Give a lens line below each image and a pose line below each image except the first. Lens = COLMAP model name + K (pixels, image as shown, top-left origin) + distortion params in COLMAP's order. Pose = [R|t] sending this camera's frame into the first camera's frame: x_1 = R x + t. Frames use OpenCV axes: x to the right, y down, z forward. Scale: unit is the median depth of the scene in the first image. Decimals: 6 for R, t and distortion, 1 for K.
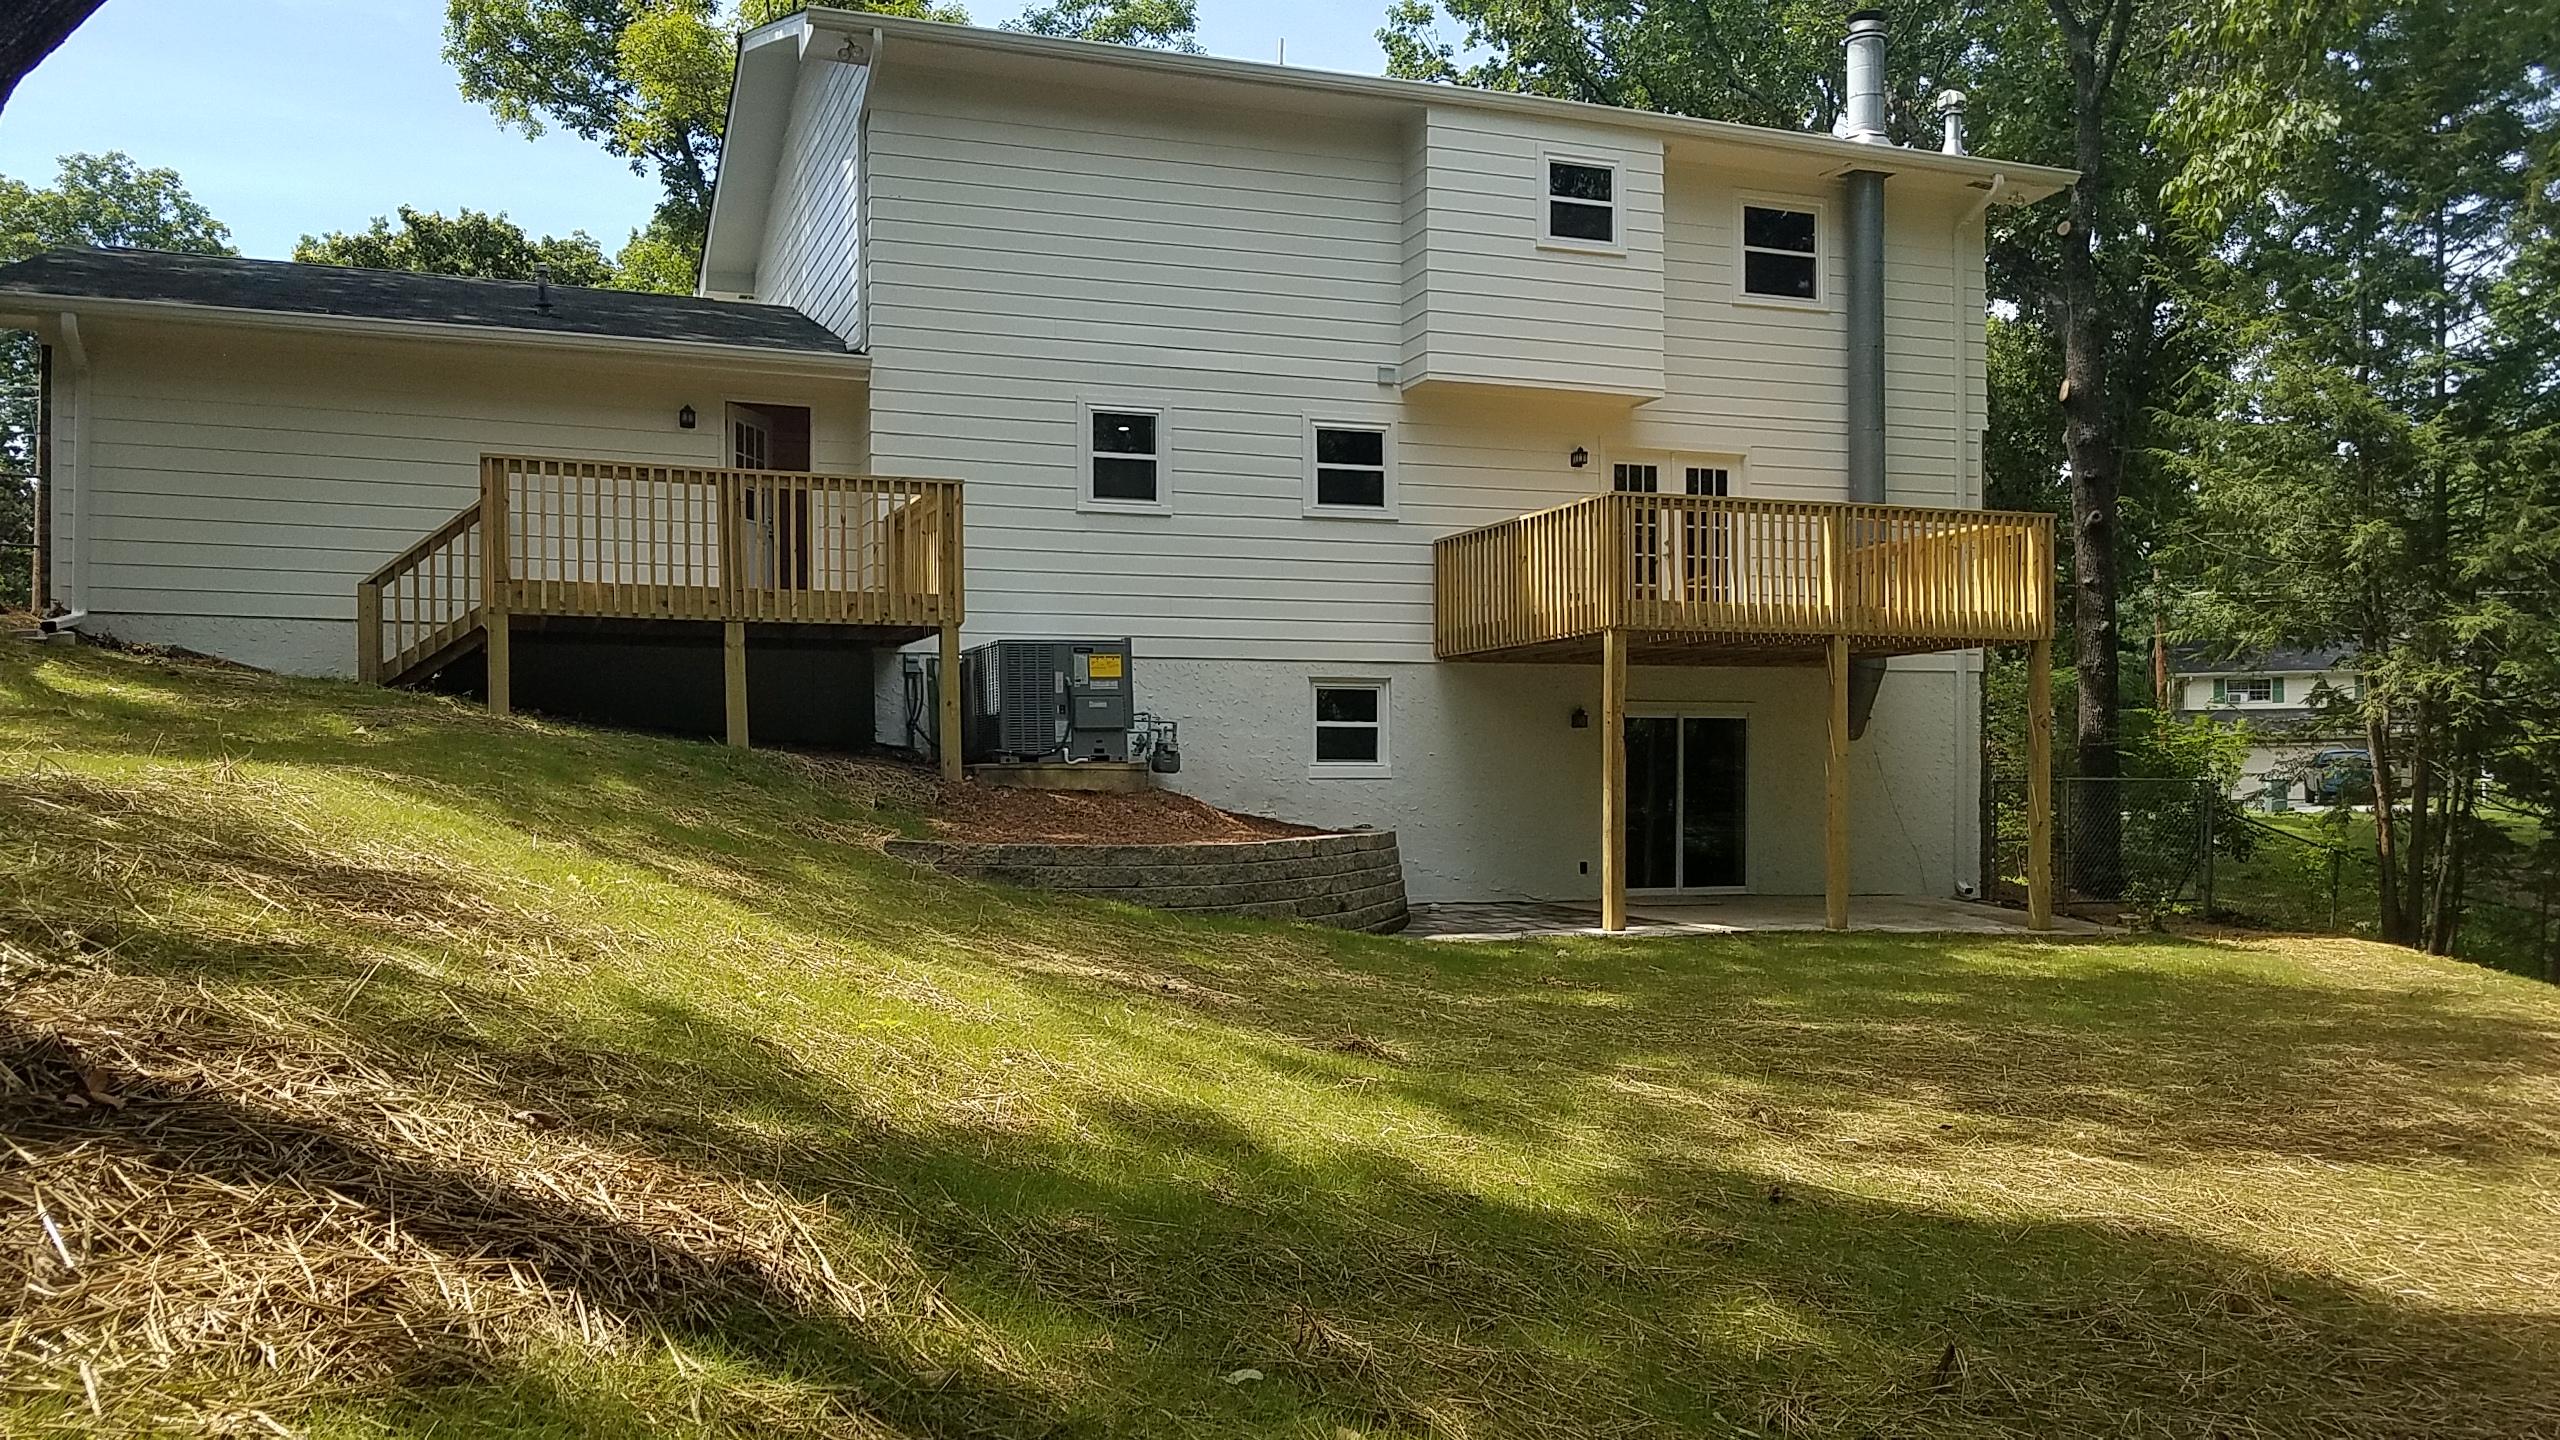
lens RADIAL K [[1974.8, 0, 1242.6], [0, 1974.8, 809.4], [0, 0, 1]] dist [0.014886, -0.030137]
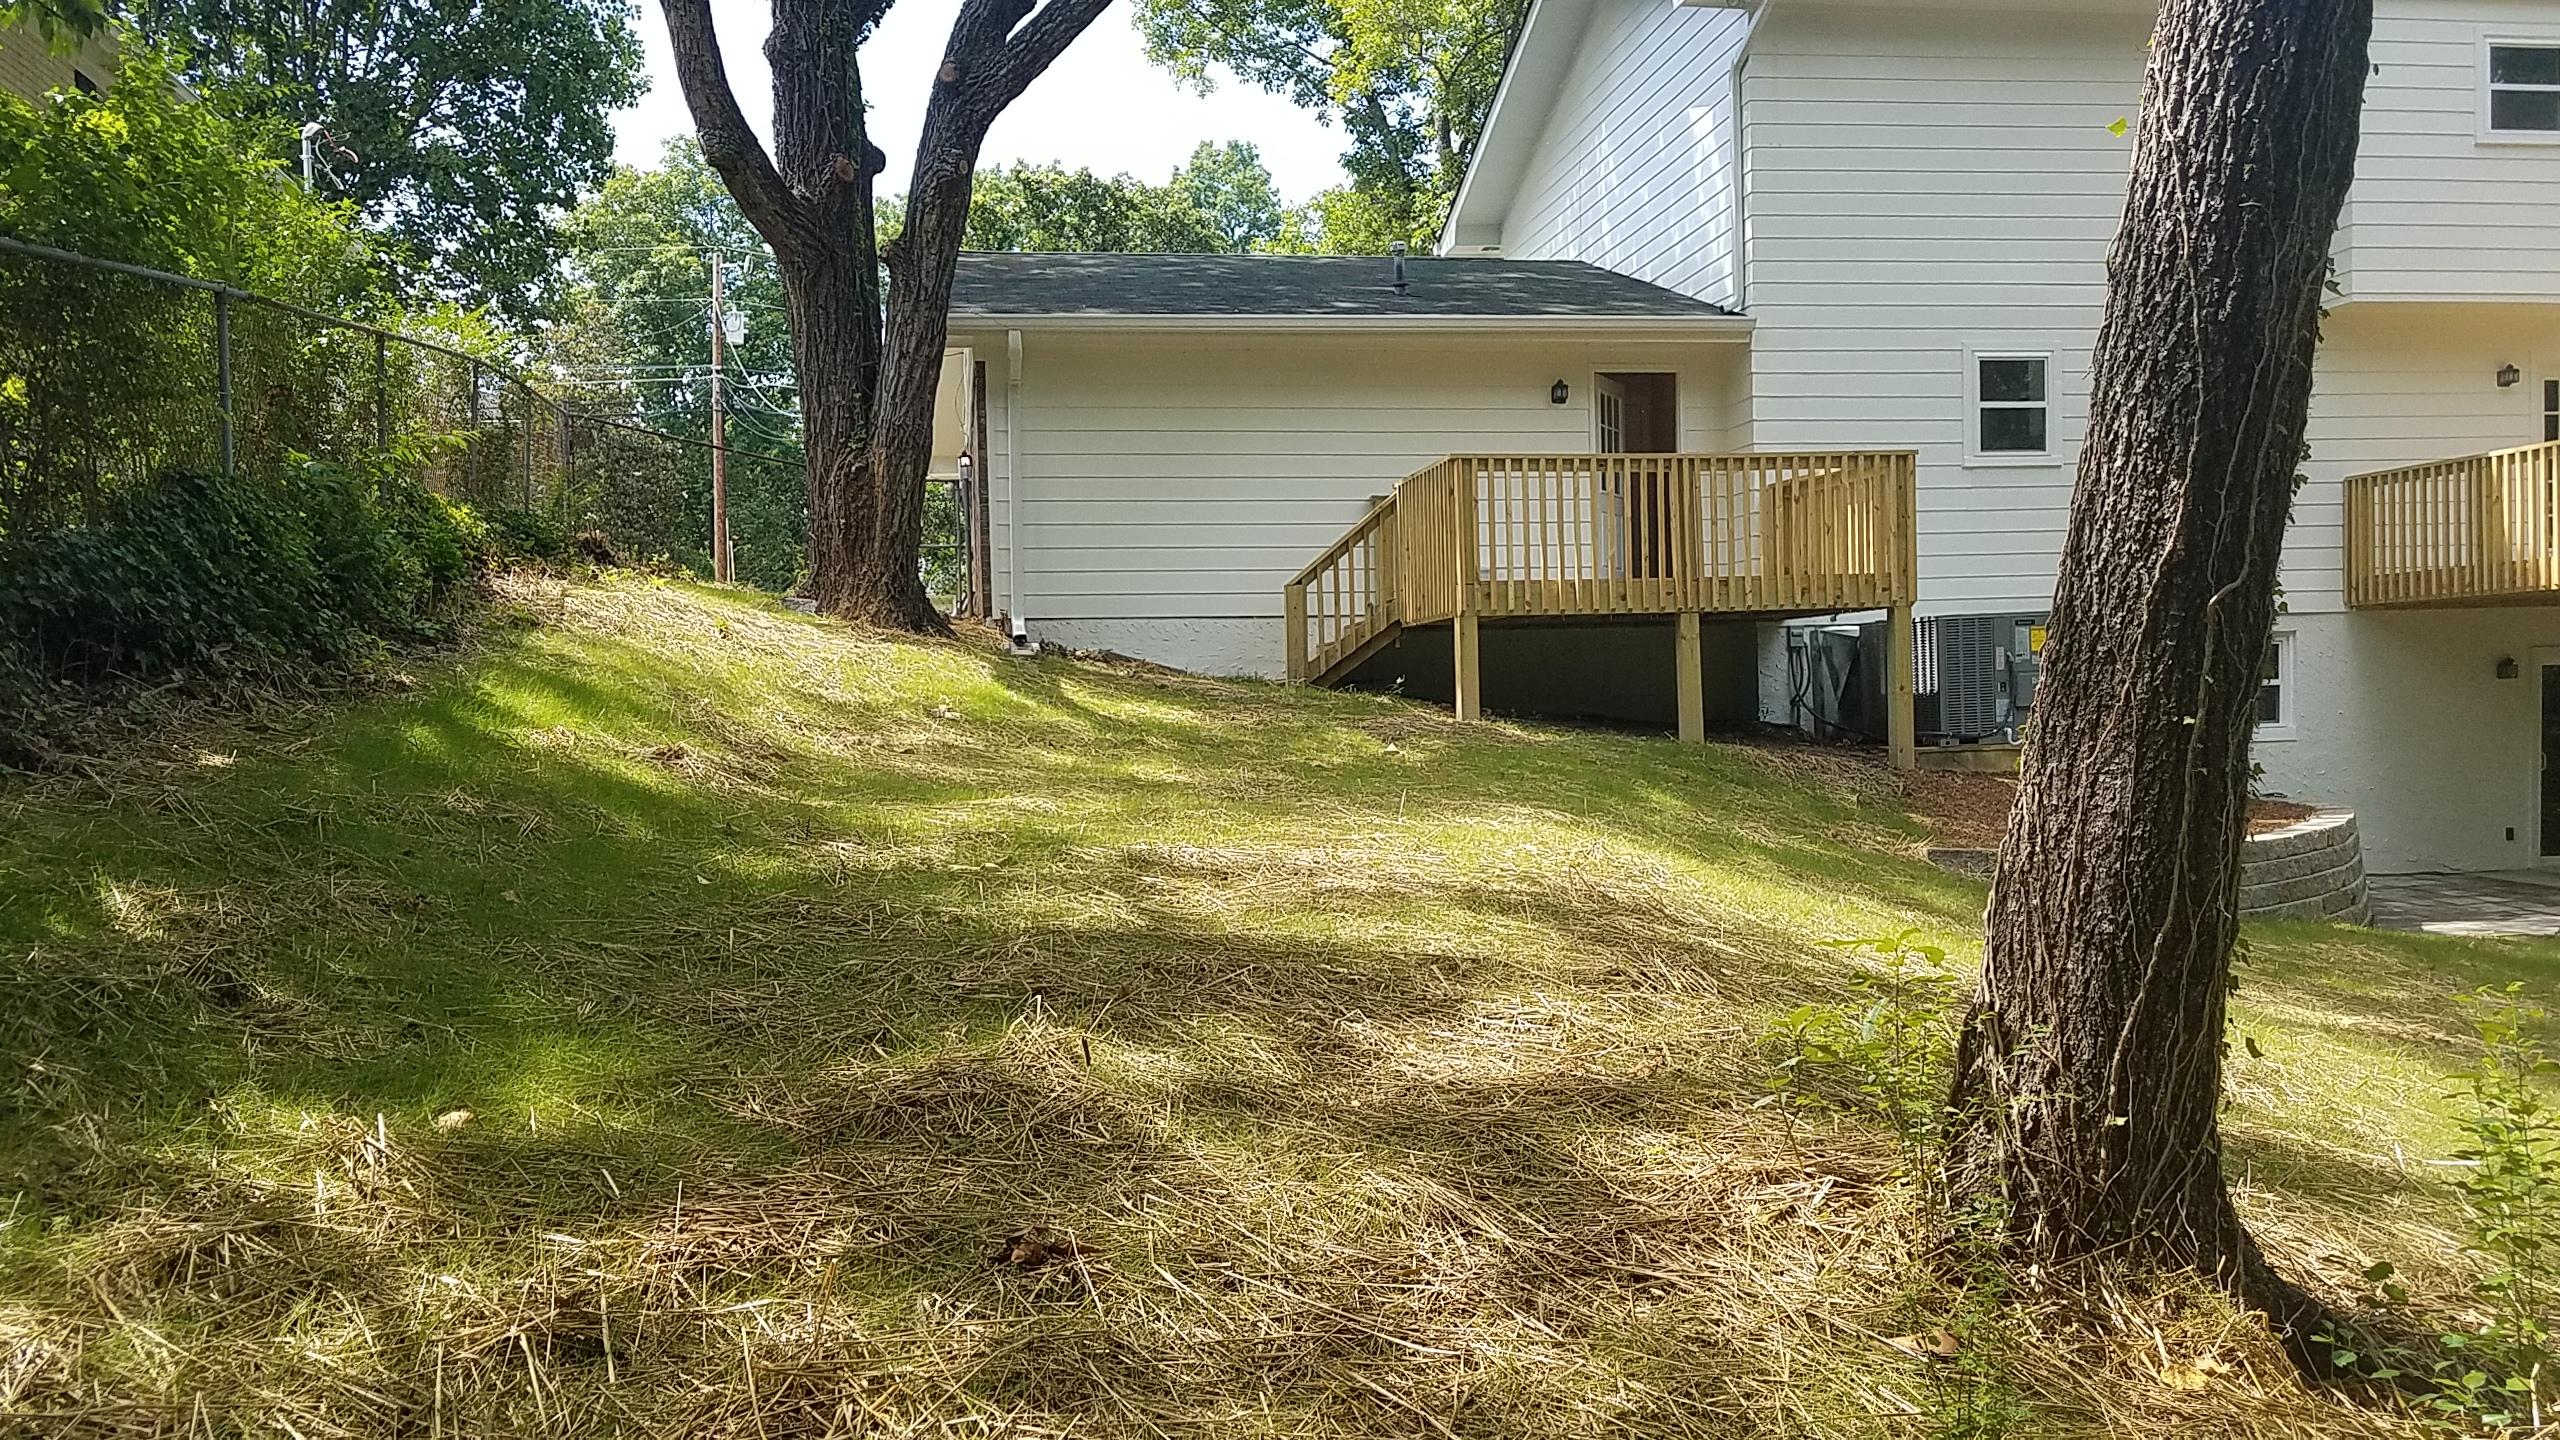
lens RADIAL K [[1974.8, 0, 1279.4], [0, 1974.8, 822.1], [0, 0, 1]] dist [0.014886, -0.030137]
pose [[0.979742, -0.011444, -0.199935, -0.204730], [0.022550, 0.998321, 0.053362, -0.037783], [0.198988, -0.056790, 0.978355, 0.003132]]
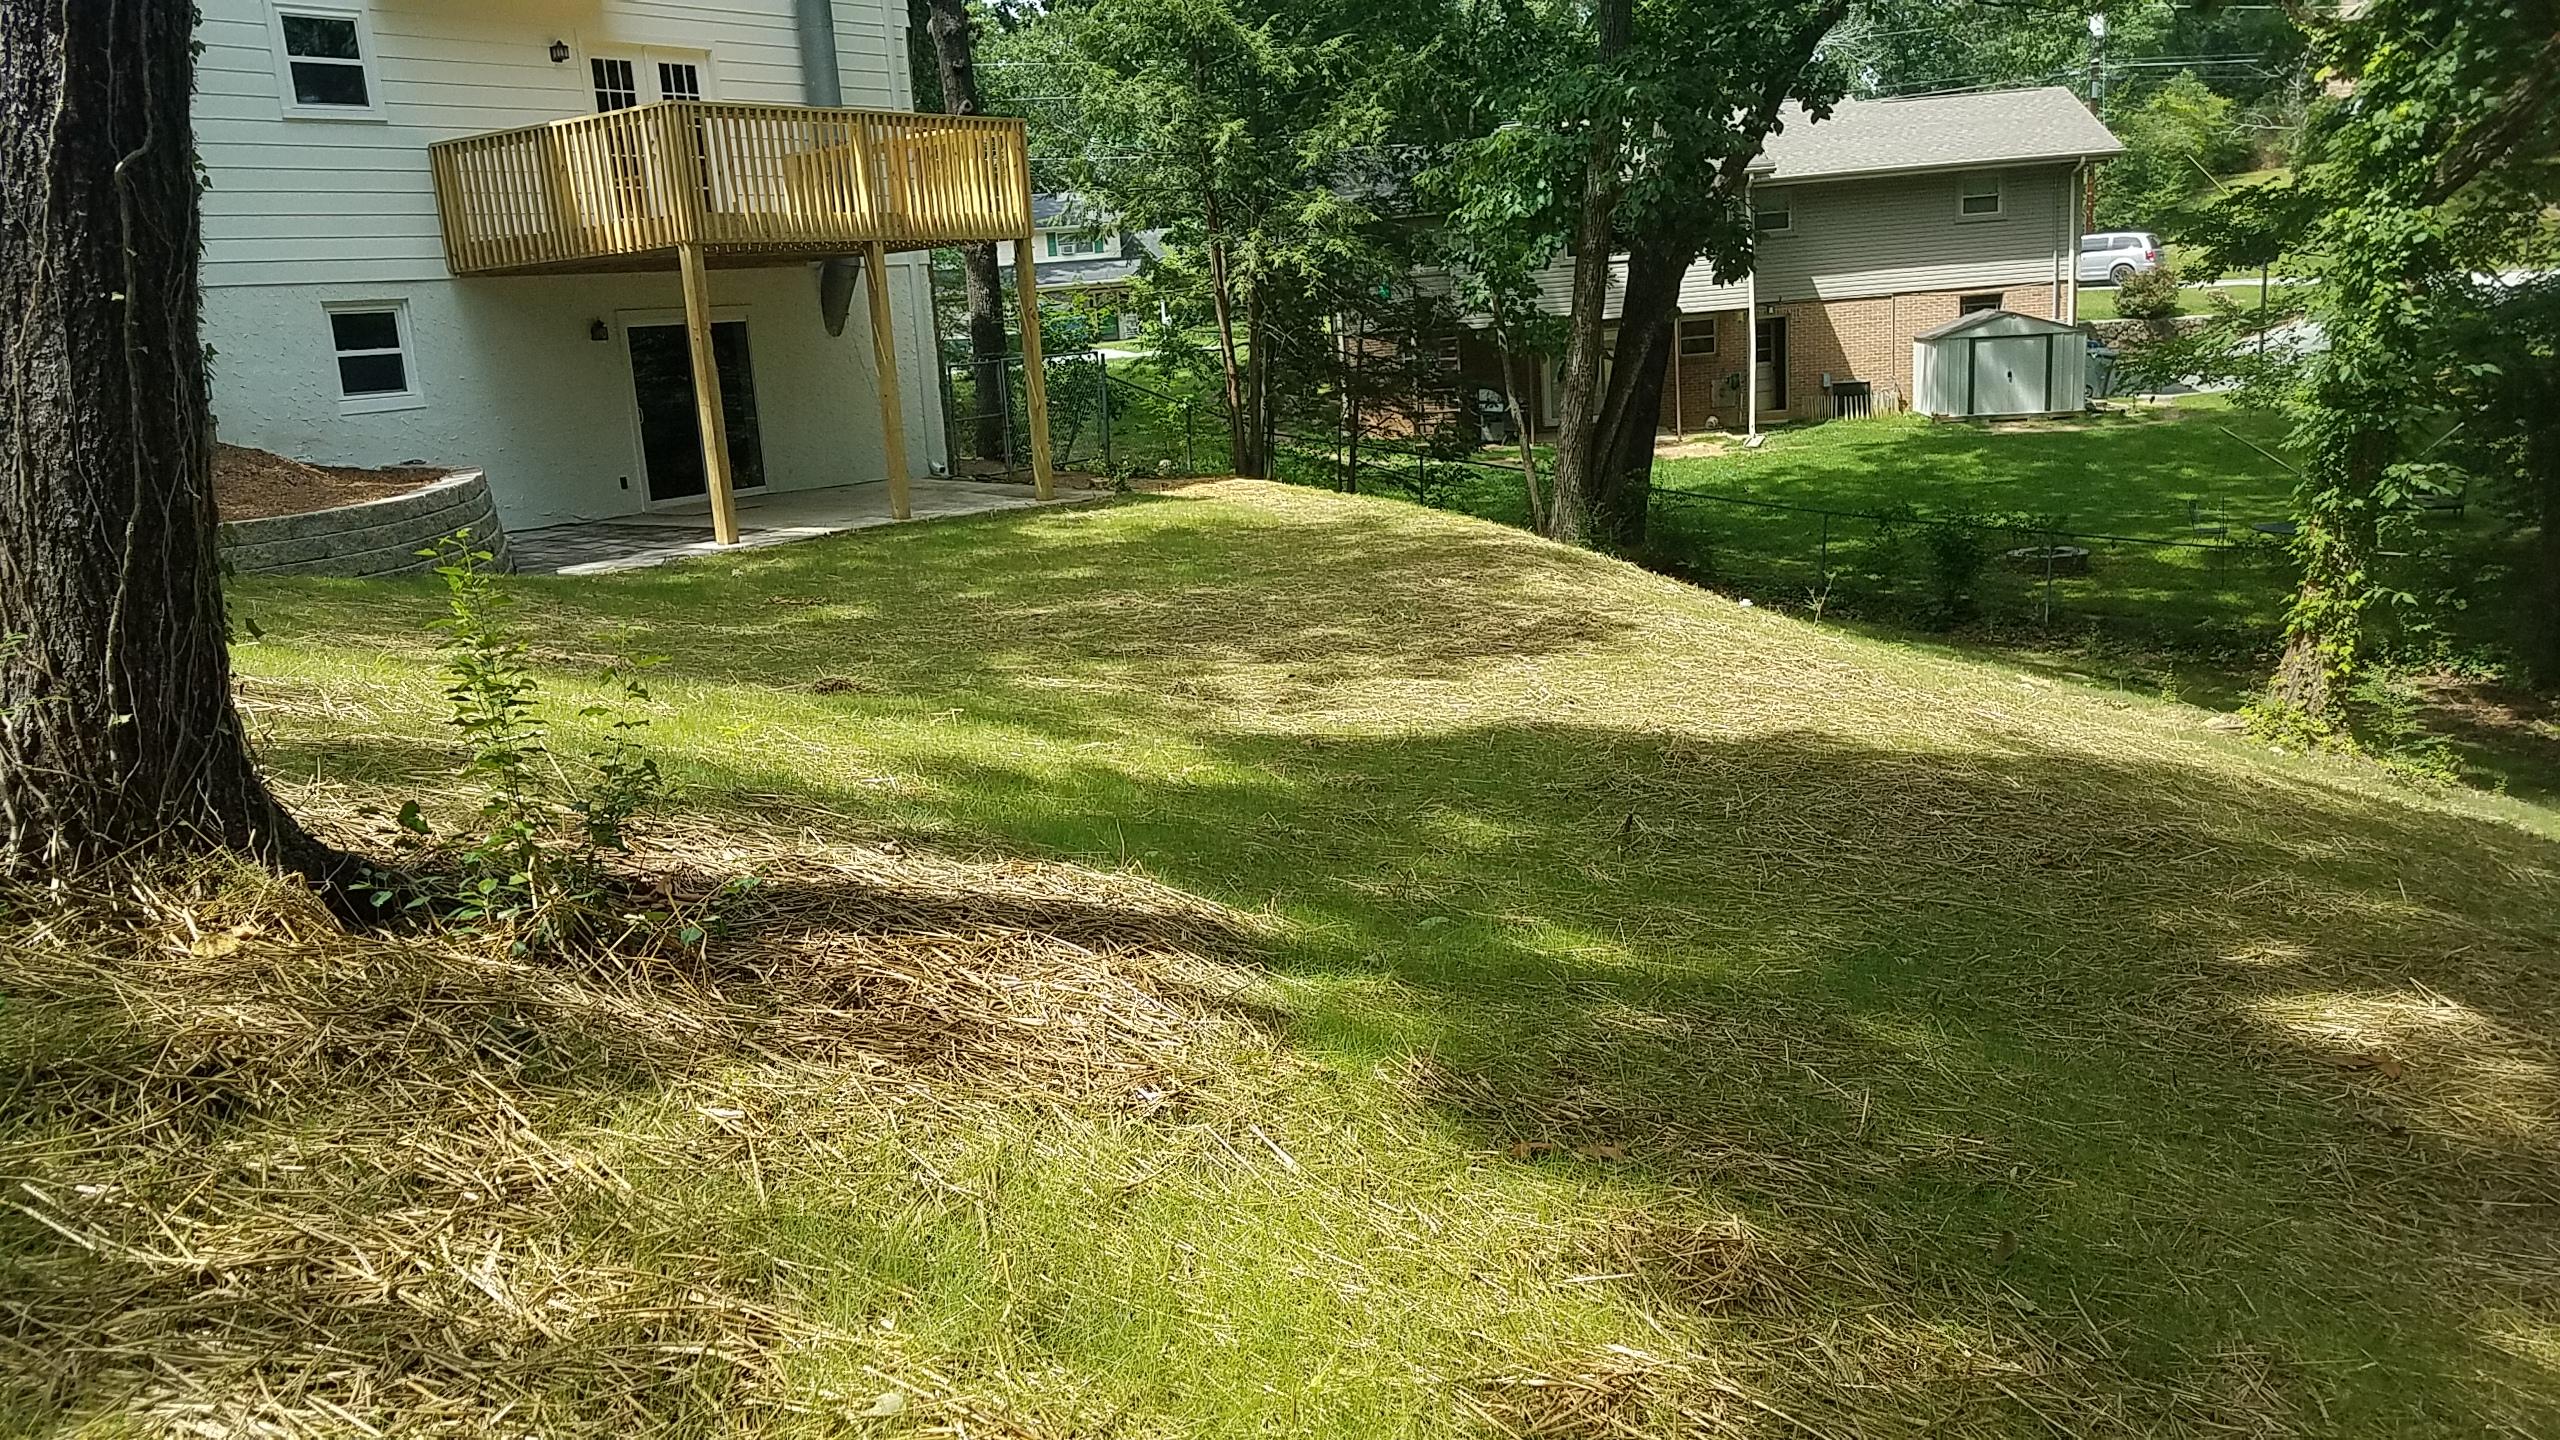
lens RADIAL K [[1974.8, 0, 1206.9], [0, 1974.8, 817.9], [0, 0, 1]] dist [0.014886, -0.030137]
pose [[0.808862, -0.196204, 0.554298, -0.186541], [0.071414, 0.968488, 0.238602, -0.025233], [-0.583646, -0.153411, 0.797385, -0.005354]]
